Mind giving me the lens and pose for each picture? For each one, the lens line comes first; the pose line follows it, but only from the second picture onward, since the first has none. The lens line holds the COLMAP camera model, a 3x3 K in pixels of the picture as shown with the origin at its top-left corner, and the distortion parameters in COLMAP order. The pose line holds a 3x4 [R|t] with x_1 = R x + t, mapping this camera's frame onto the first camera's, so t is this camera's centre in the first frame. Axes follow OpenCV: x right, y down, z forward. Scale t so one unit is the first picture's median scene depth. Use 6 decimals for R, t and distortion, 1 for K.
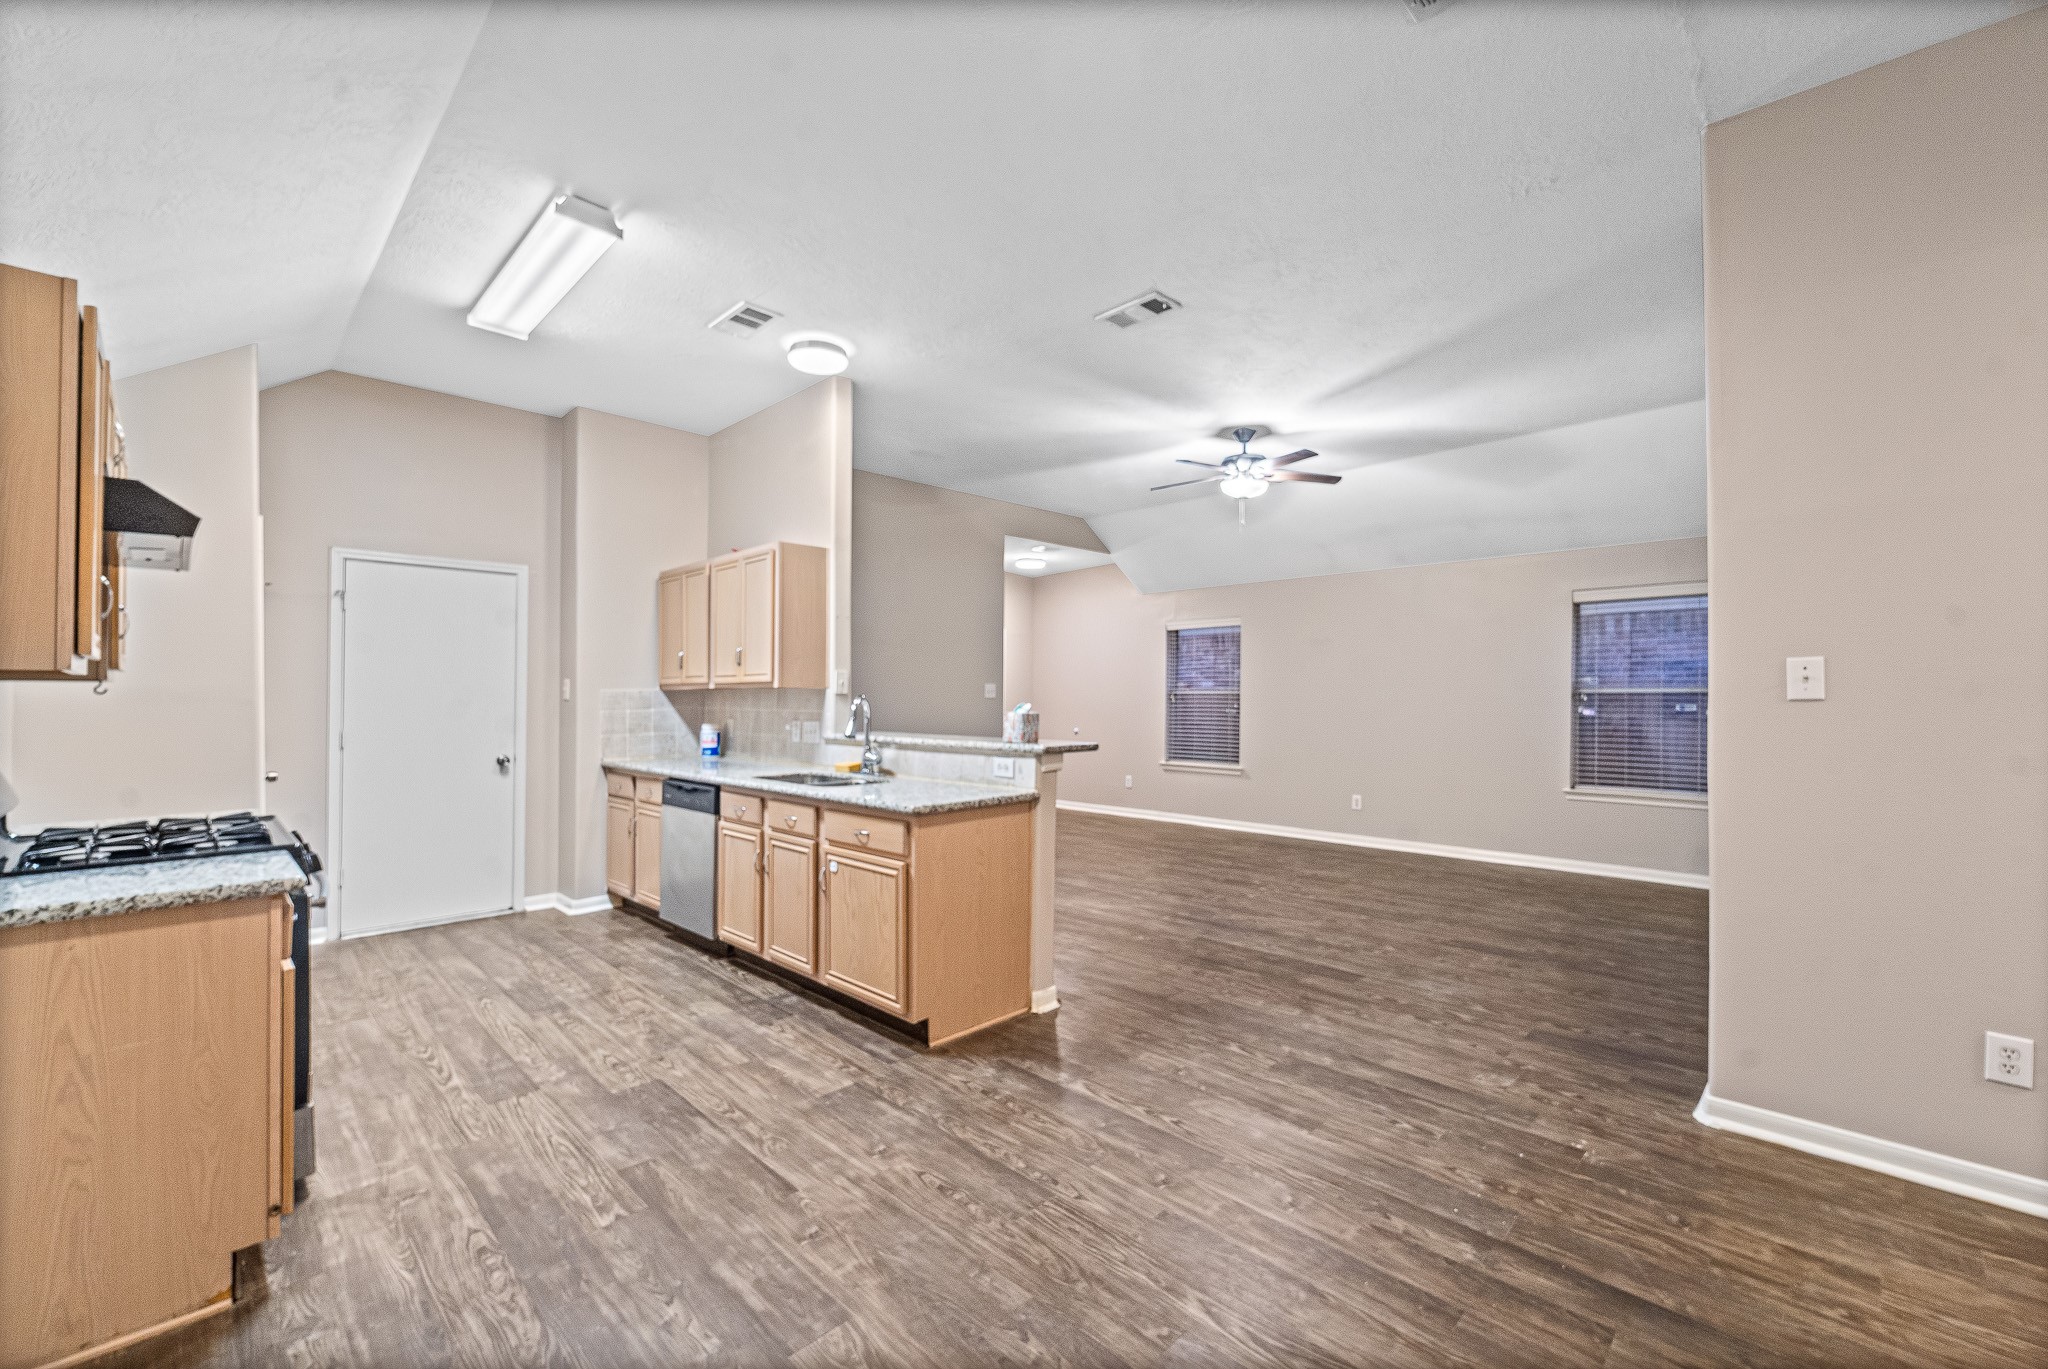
lens RADIAL K [[842.0, 0, 1035.0], [0, 842.0, 685.0], [0, 0, 1]] dist [0.001165, -0.001029]
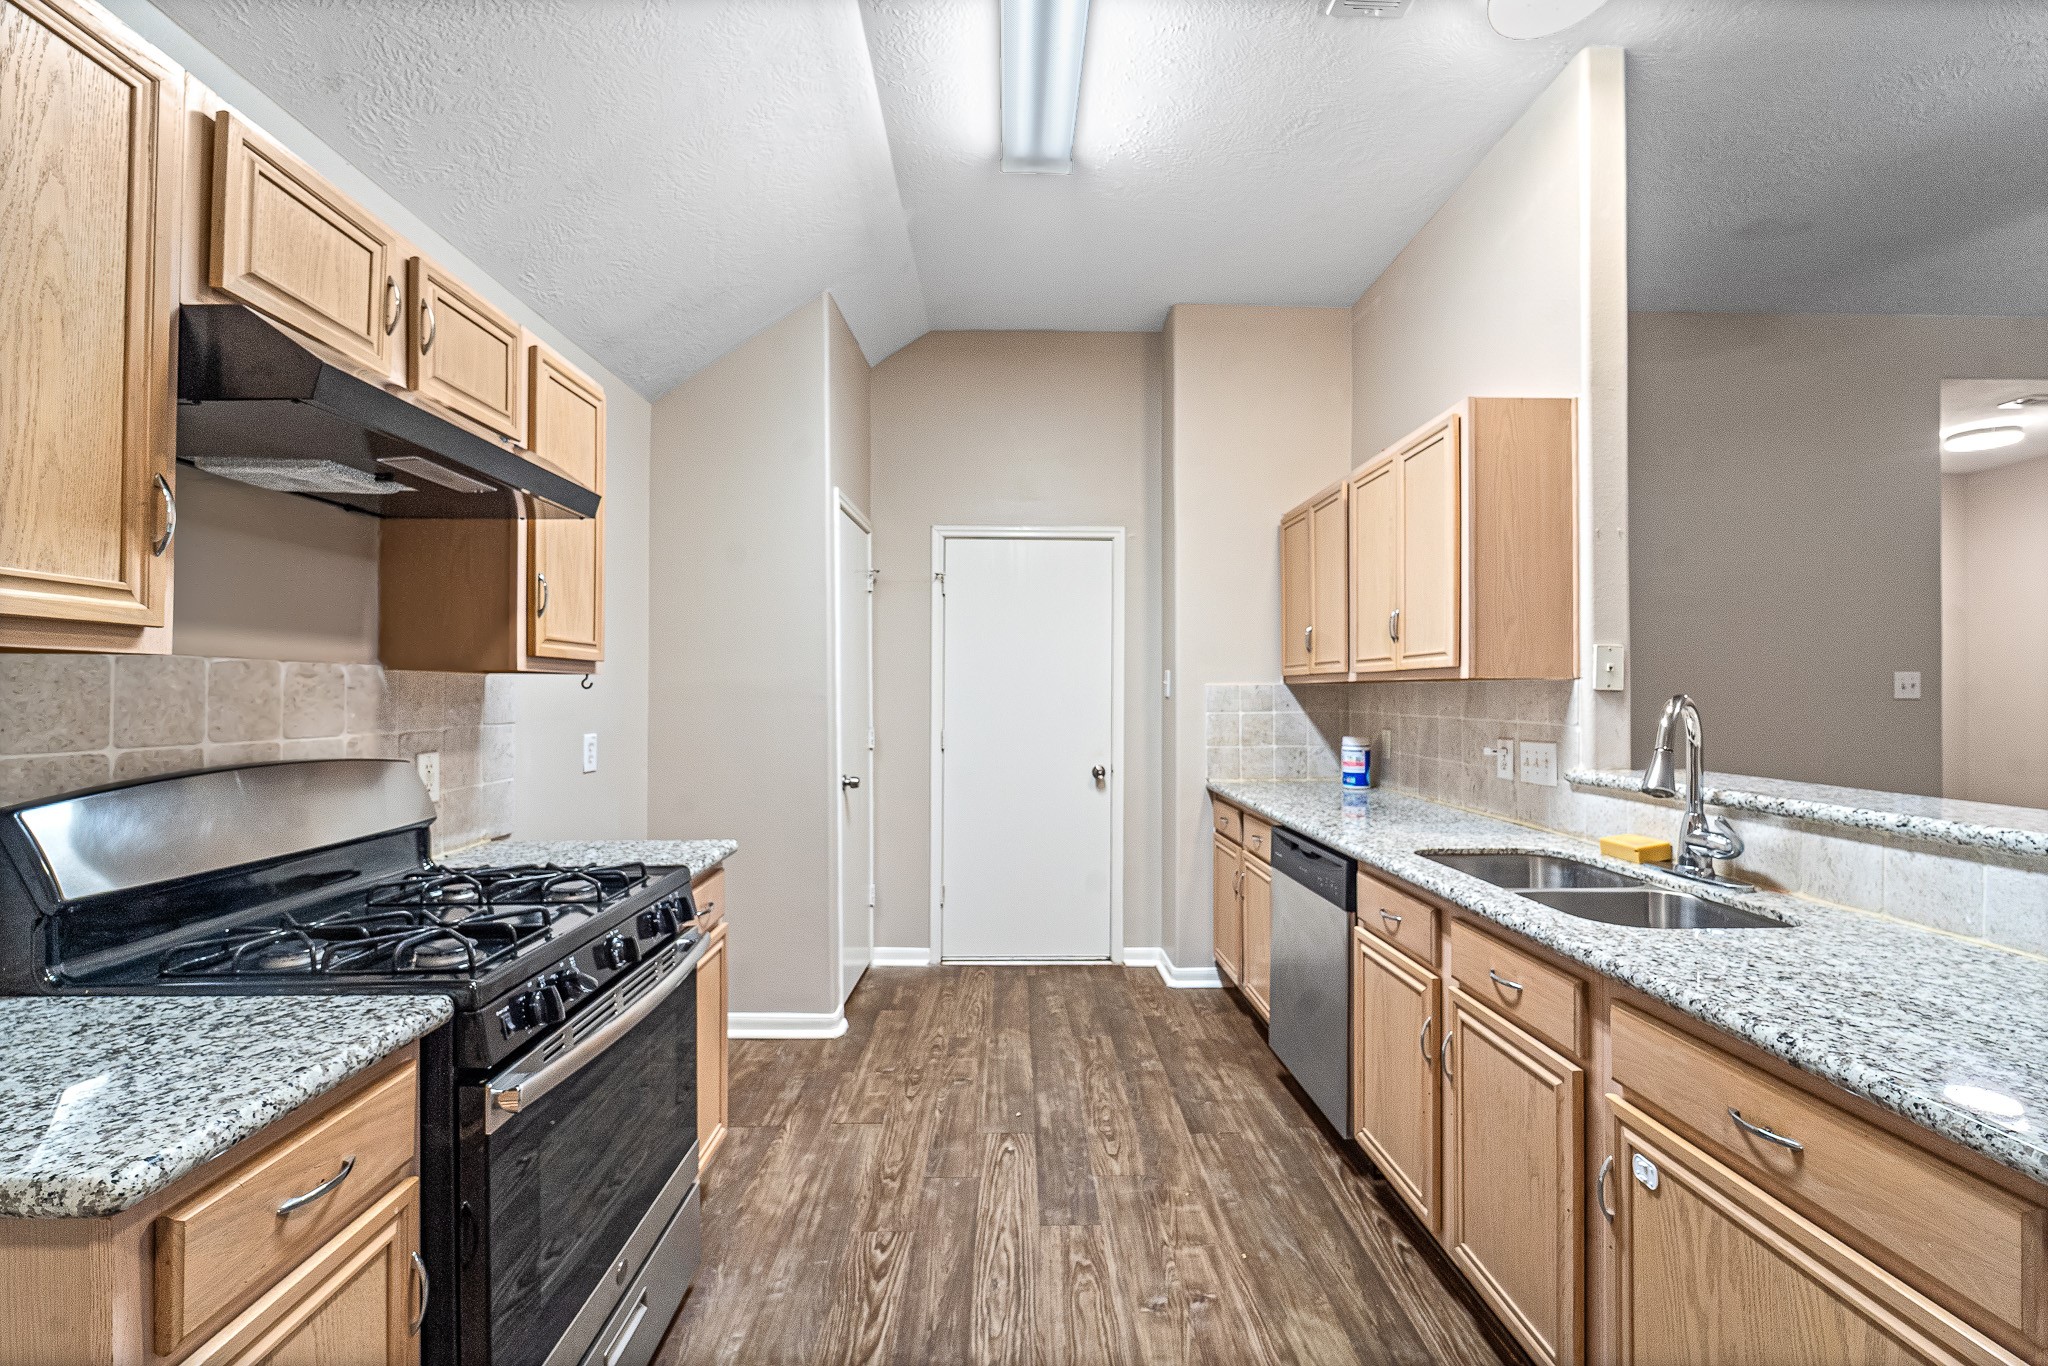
lens RADIAL K [[842.0, 0, 1037.4], [0, 842.0, 678.2], [0, 0, 1]] dist [0.001165, -0.001029]
pose [[0.722993, -0.007531, -0.690814, -0.137665], [0.005231, 0.999972, -0.005427, 0.004612], [0.690835, 0.000310, 0.723012, 0.436069]]
